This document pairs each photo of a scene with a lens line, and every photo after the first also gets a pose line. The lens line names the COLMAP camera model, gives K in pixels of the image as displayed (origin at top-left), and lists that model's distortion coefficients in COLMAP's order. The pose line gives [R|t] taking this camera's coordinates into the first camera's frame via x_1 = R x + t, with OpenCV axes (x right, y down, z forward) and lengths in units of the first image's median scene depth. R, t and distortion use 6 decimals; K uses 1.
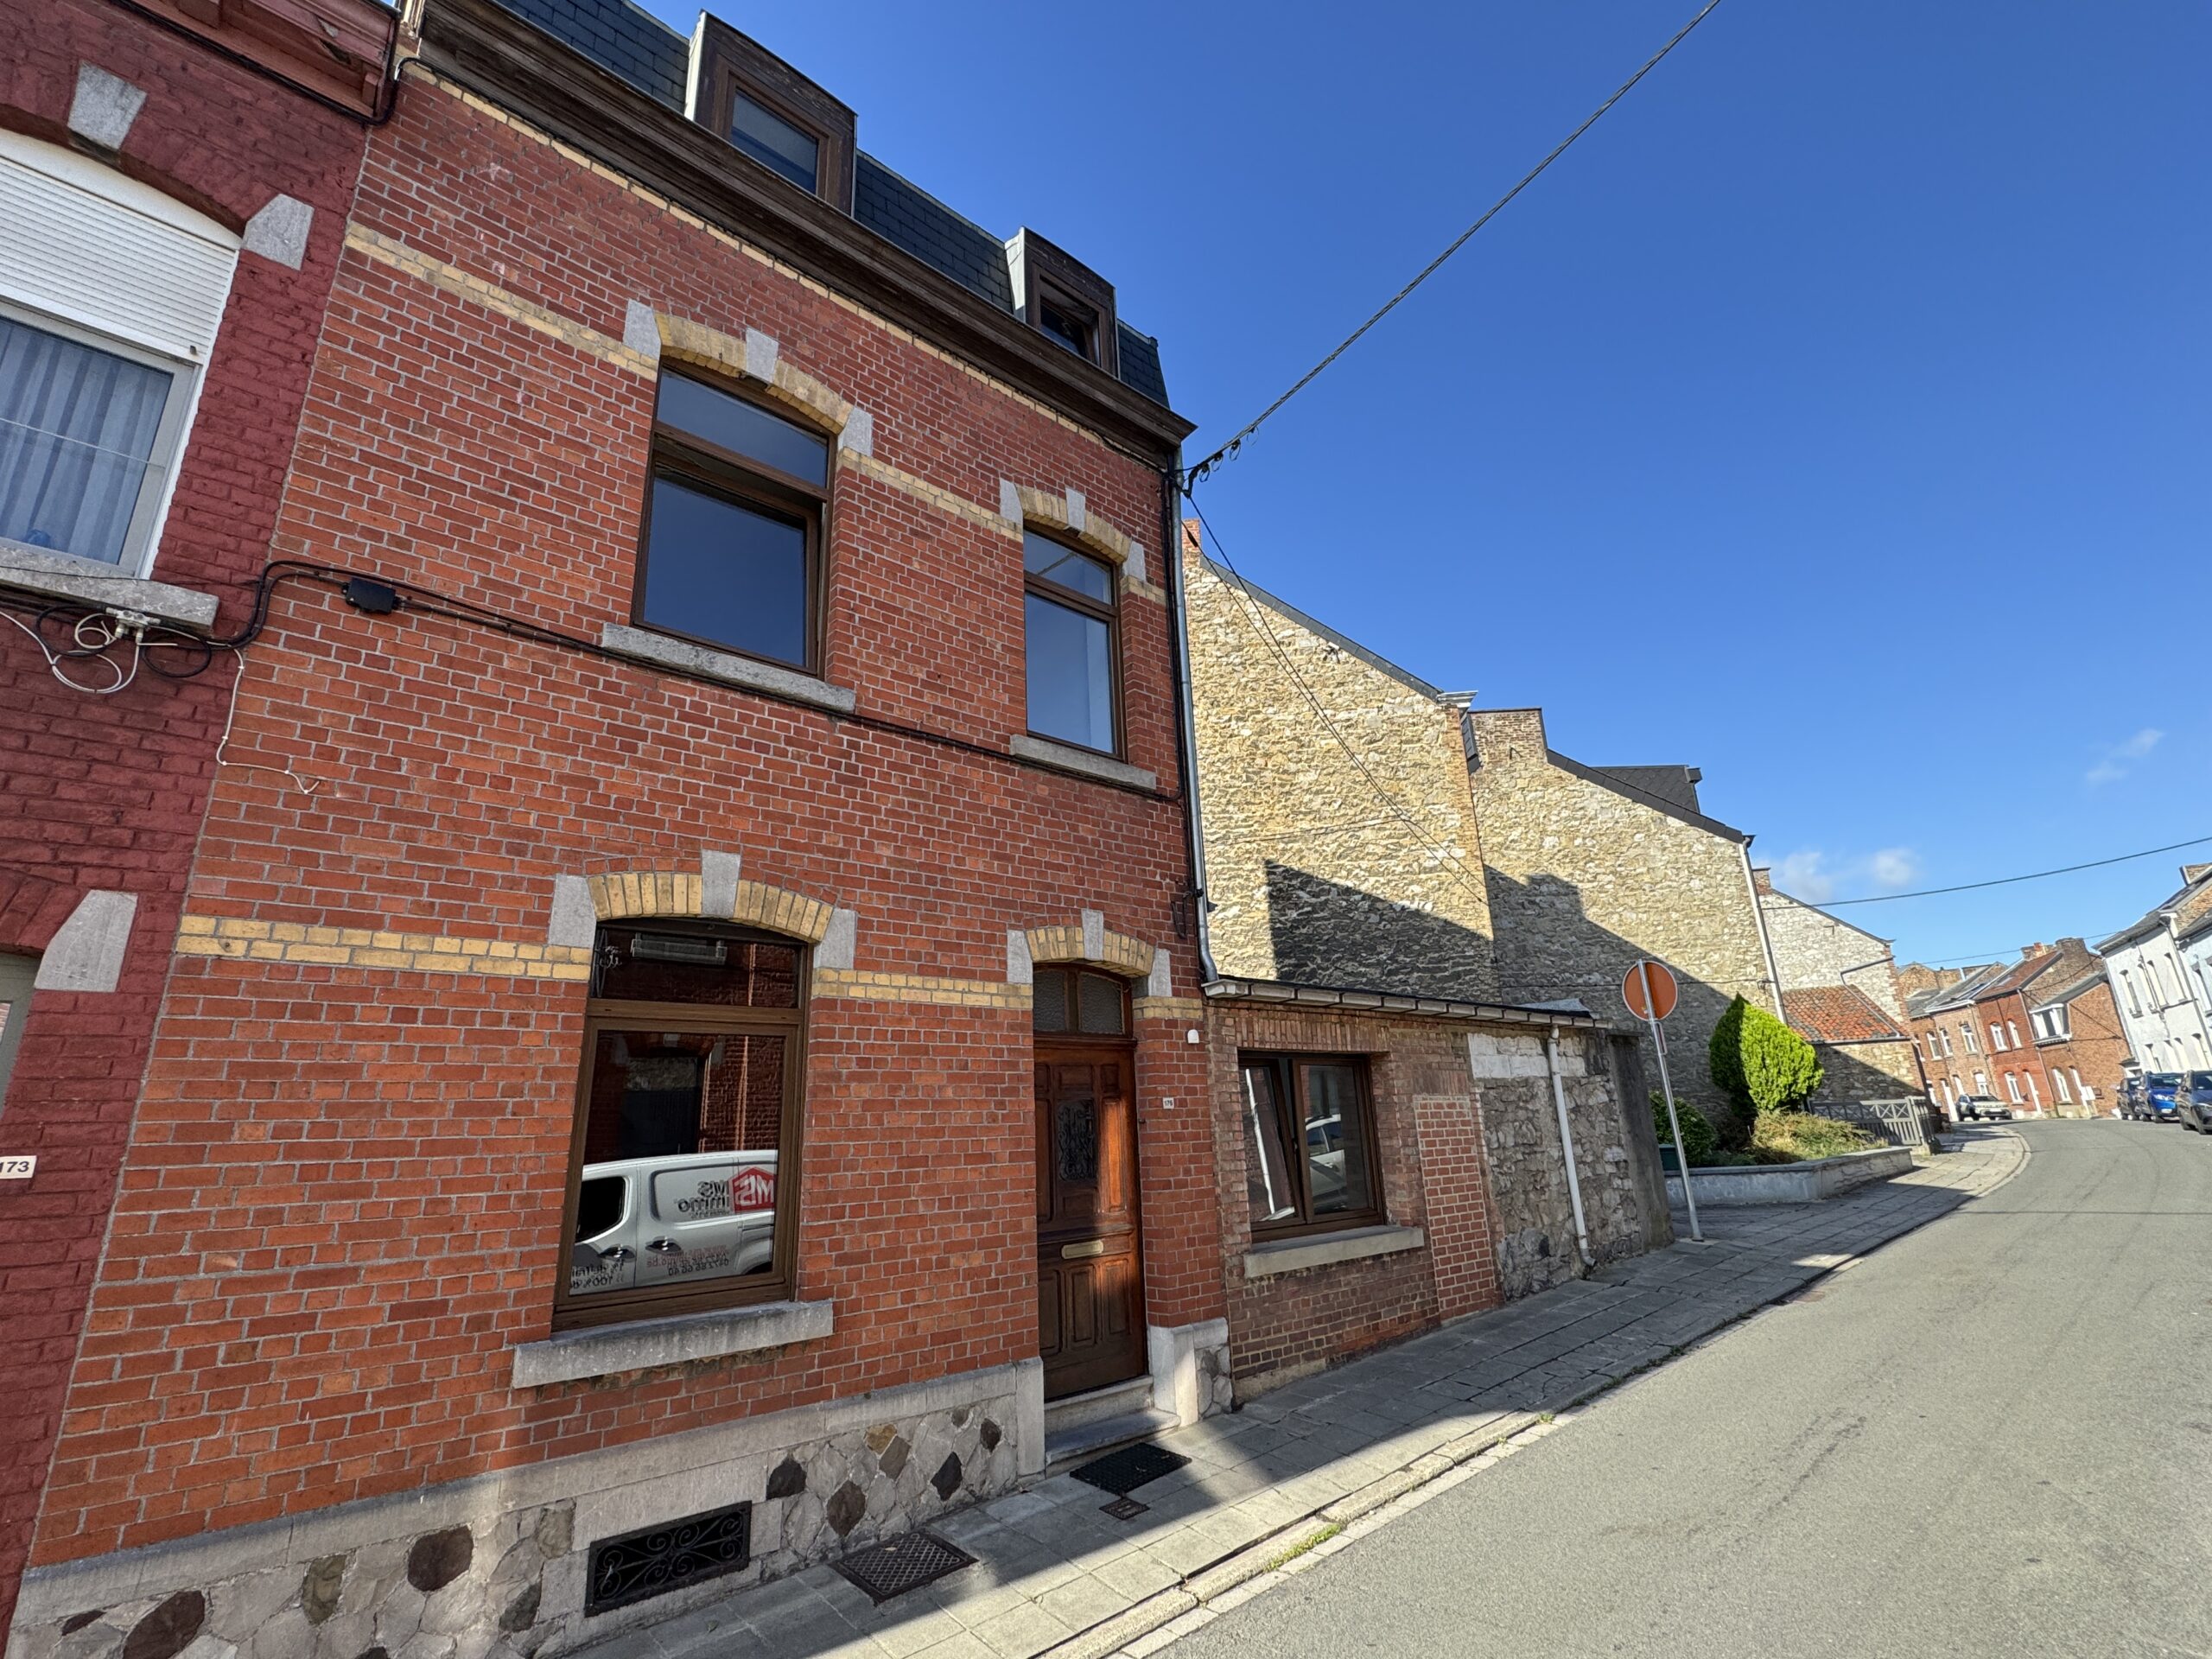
lens RADIAL K [[986.9, 0, 1107.4], [0, 986.9, 823.2], [0, 0, 1]] dist [-0.013589, 0.007984]
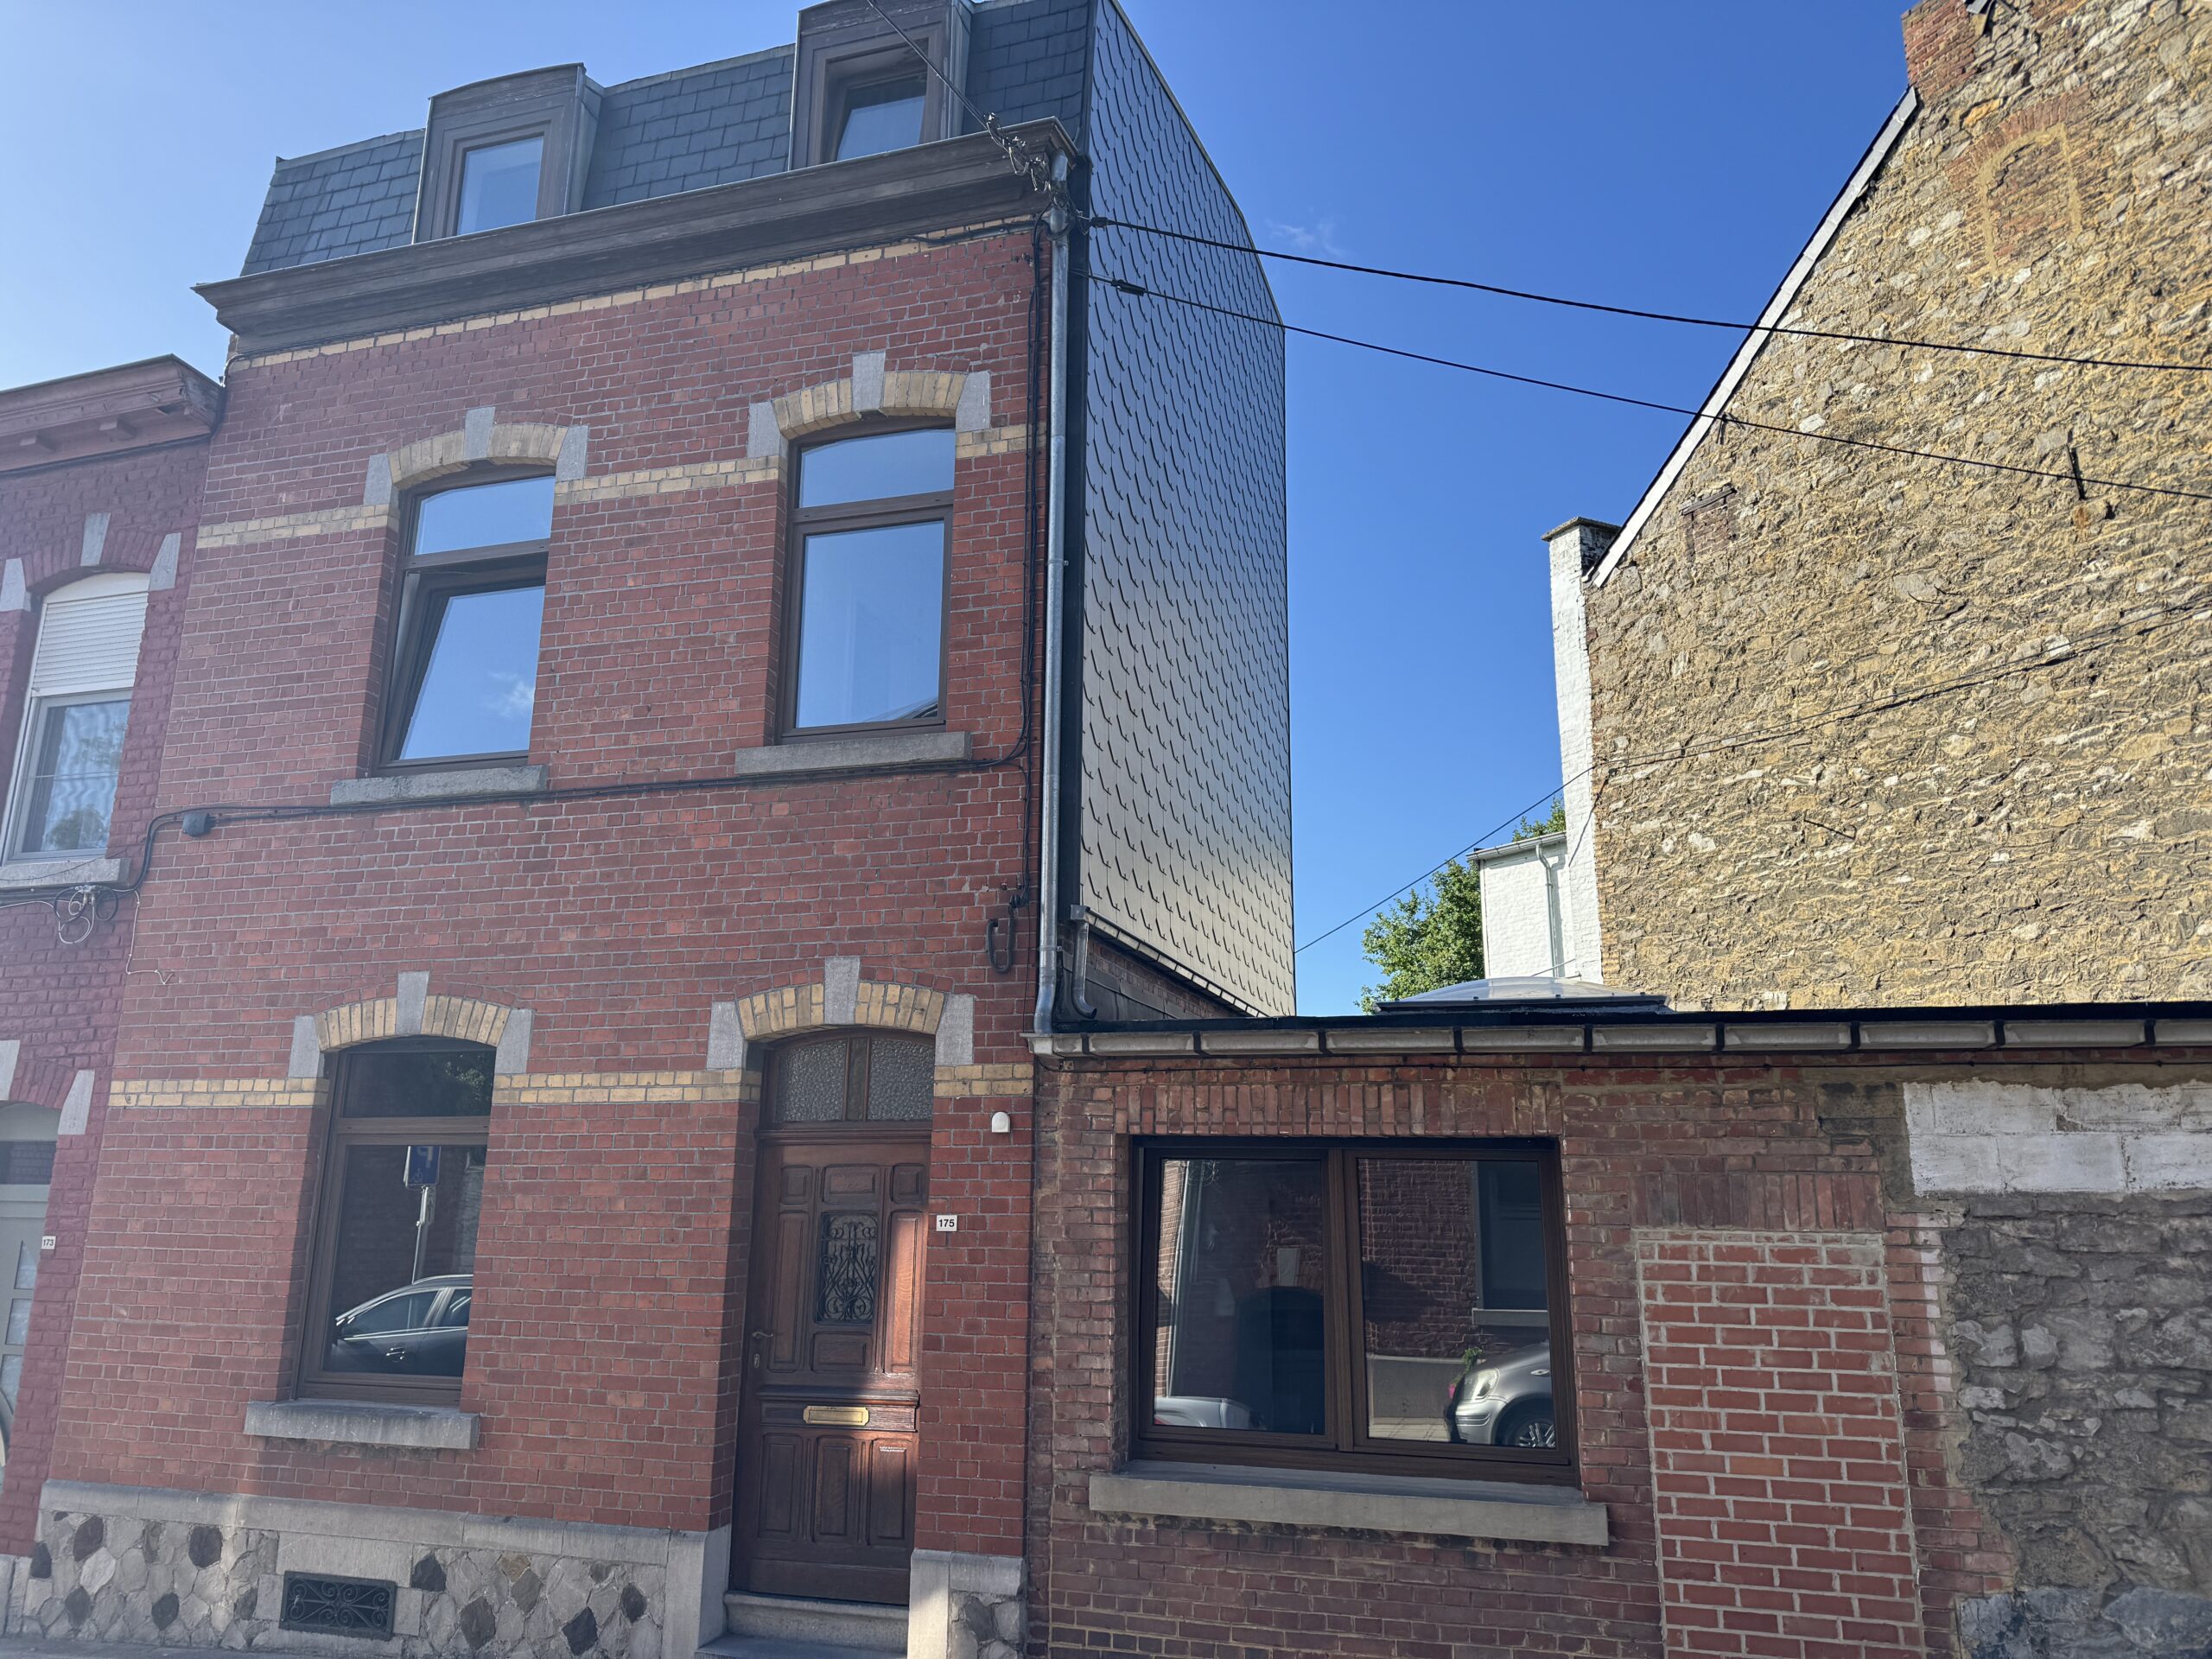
lens RADIAL K [[1537.4, 0, 1113.6], [0, 1537.4, 807.9], [0, 0, 1]] dist [0.009264, -0.006233]
pose [[0.538965, -0.162692, -0.826467, 1.290088], [0.226204, 0.973084, -0.044039, 0.093280], [0.811387, -0.163215, 0.561260, 0.668802]]
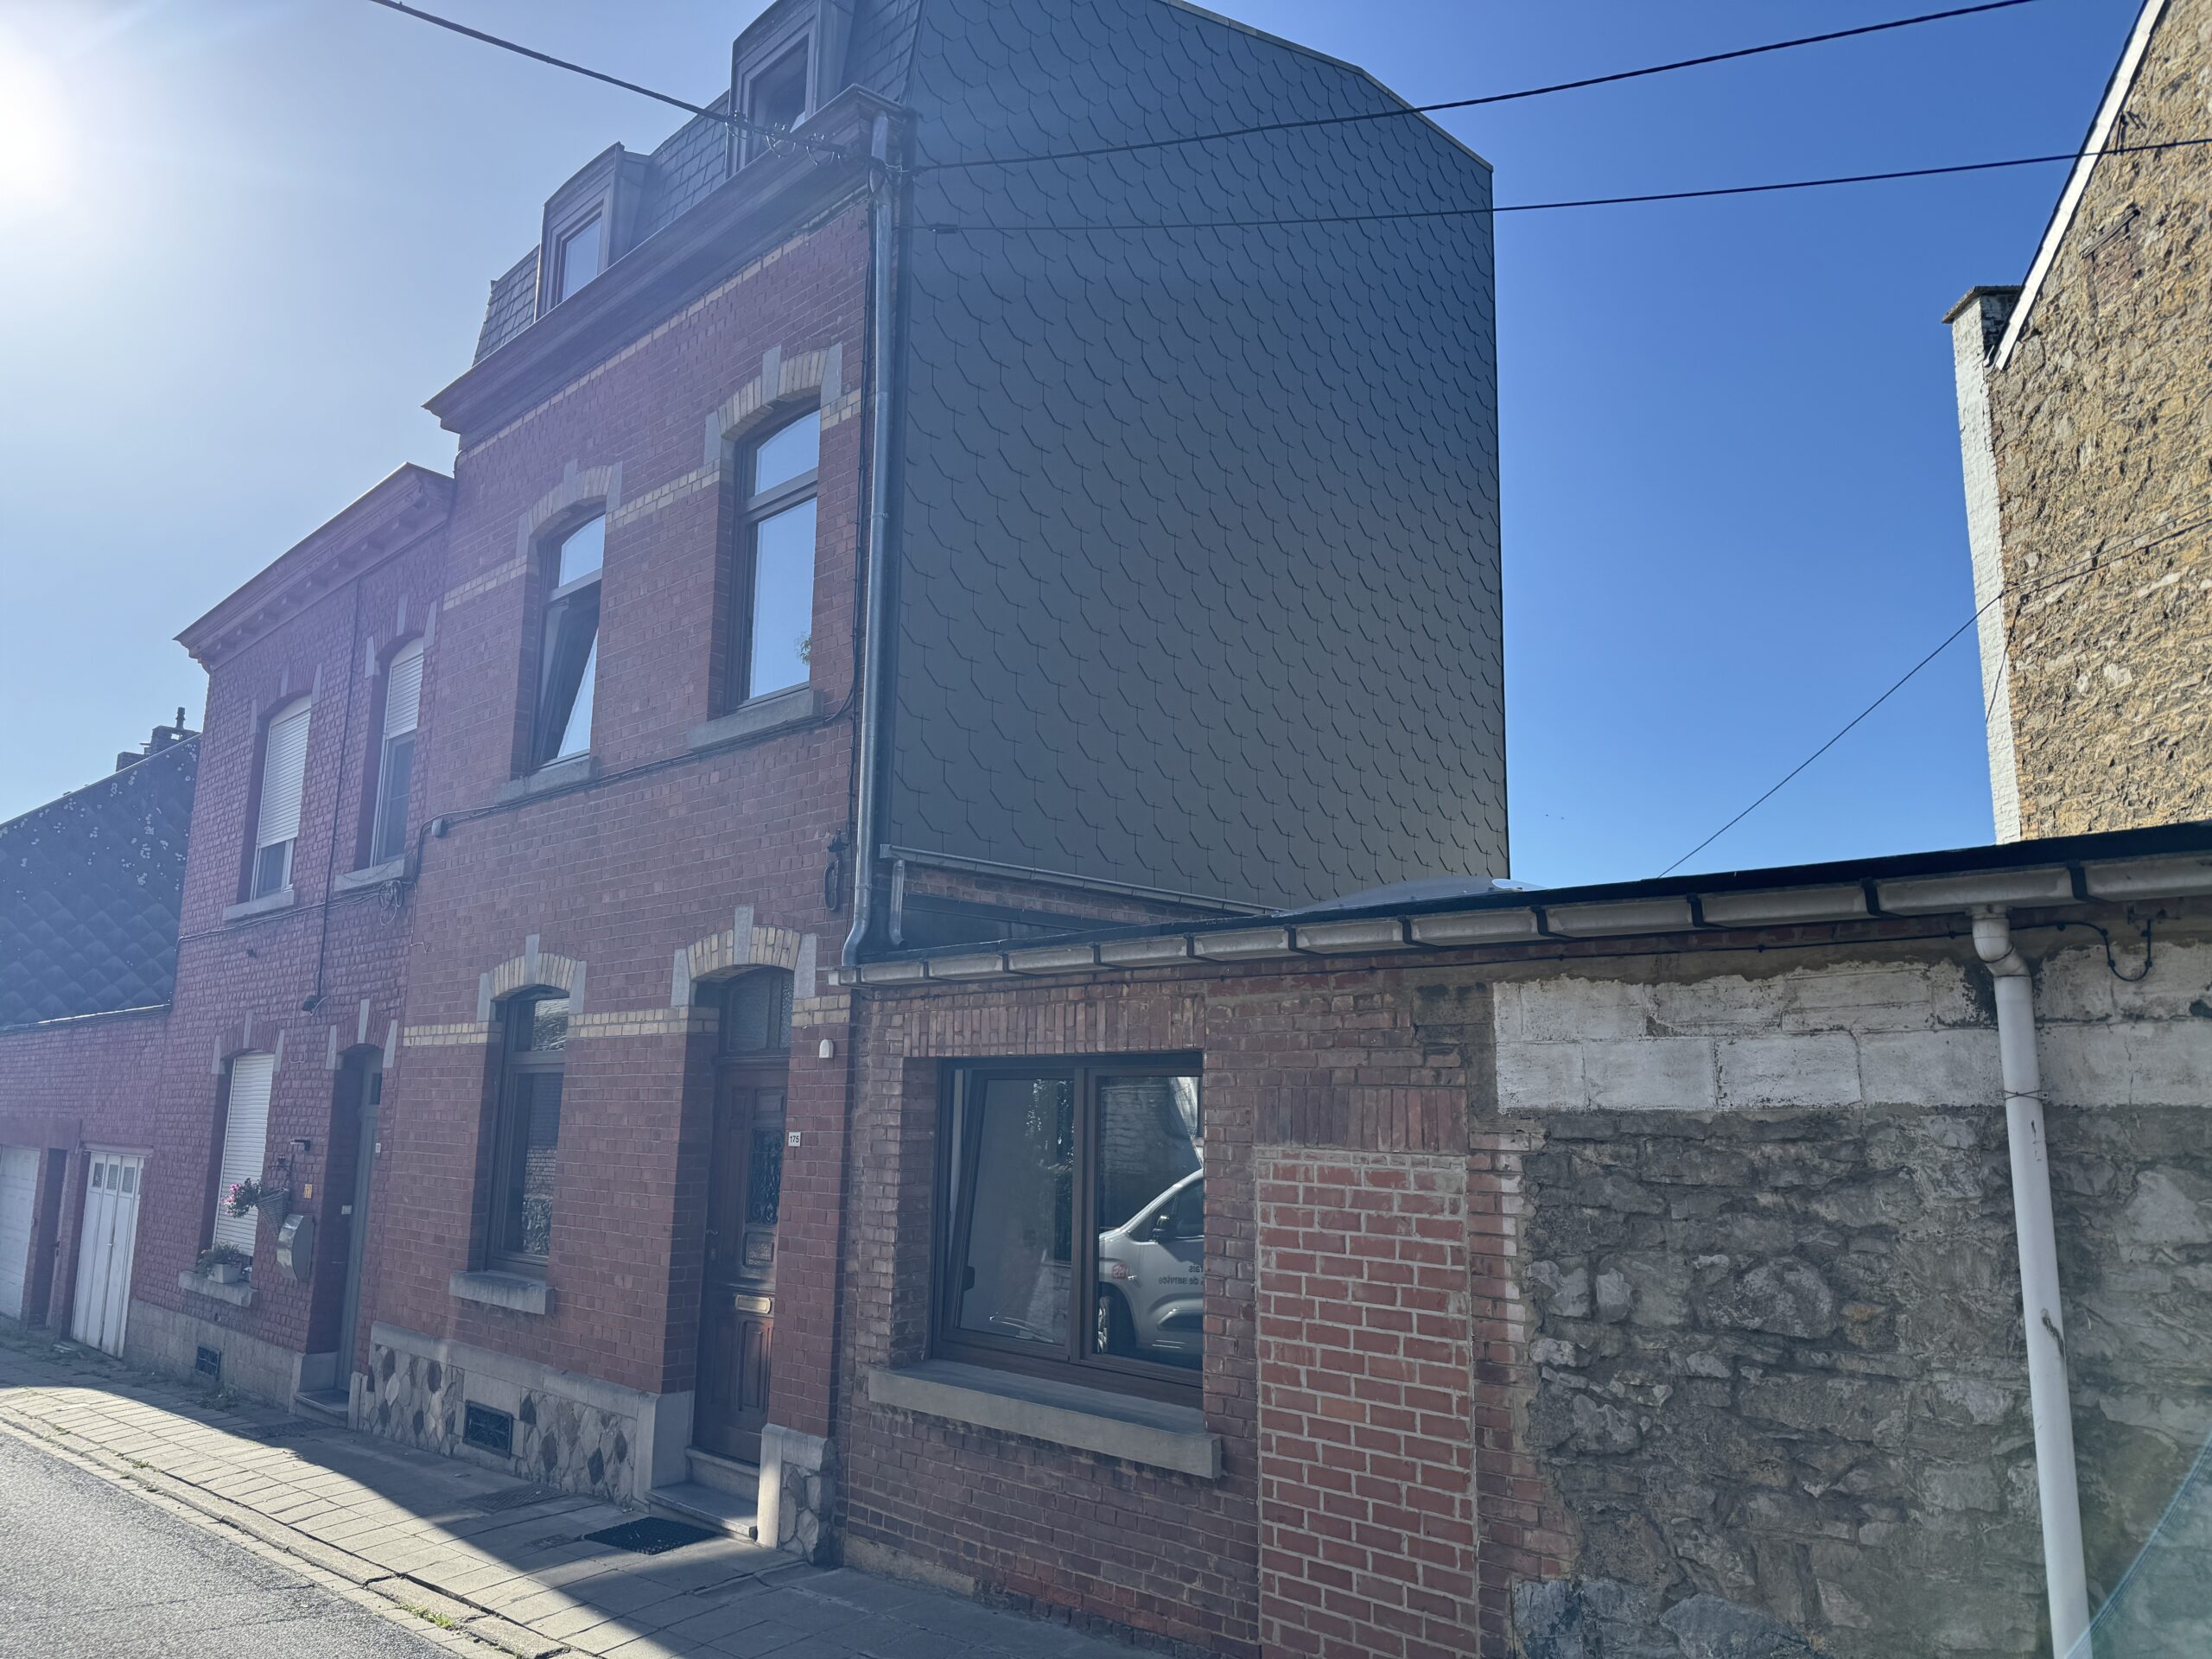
lens RADIAL K [[1537.6, 0, 1110.2], [0, 1537.6, 820.0], [0, 0, 1]] dist [0.098312, -0.152165]
pose [[0.082256, -0.144015, -0.986151, 1.586340], [0.287243, 0.950940, -0.114913, 0.315765], [0.954319, -0.273813, 0.119588, 1.421324]]
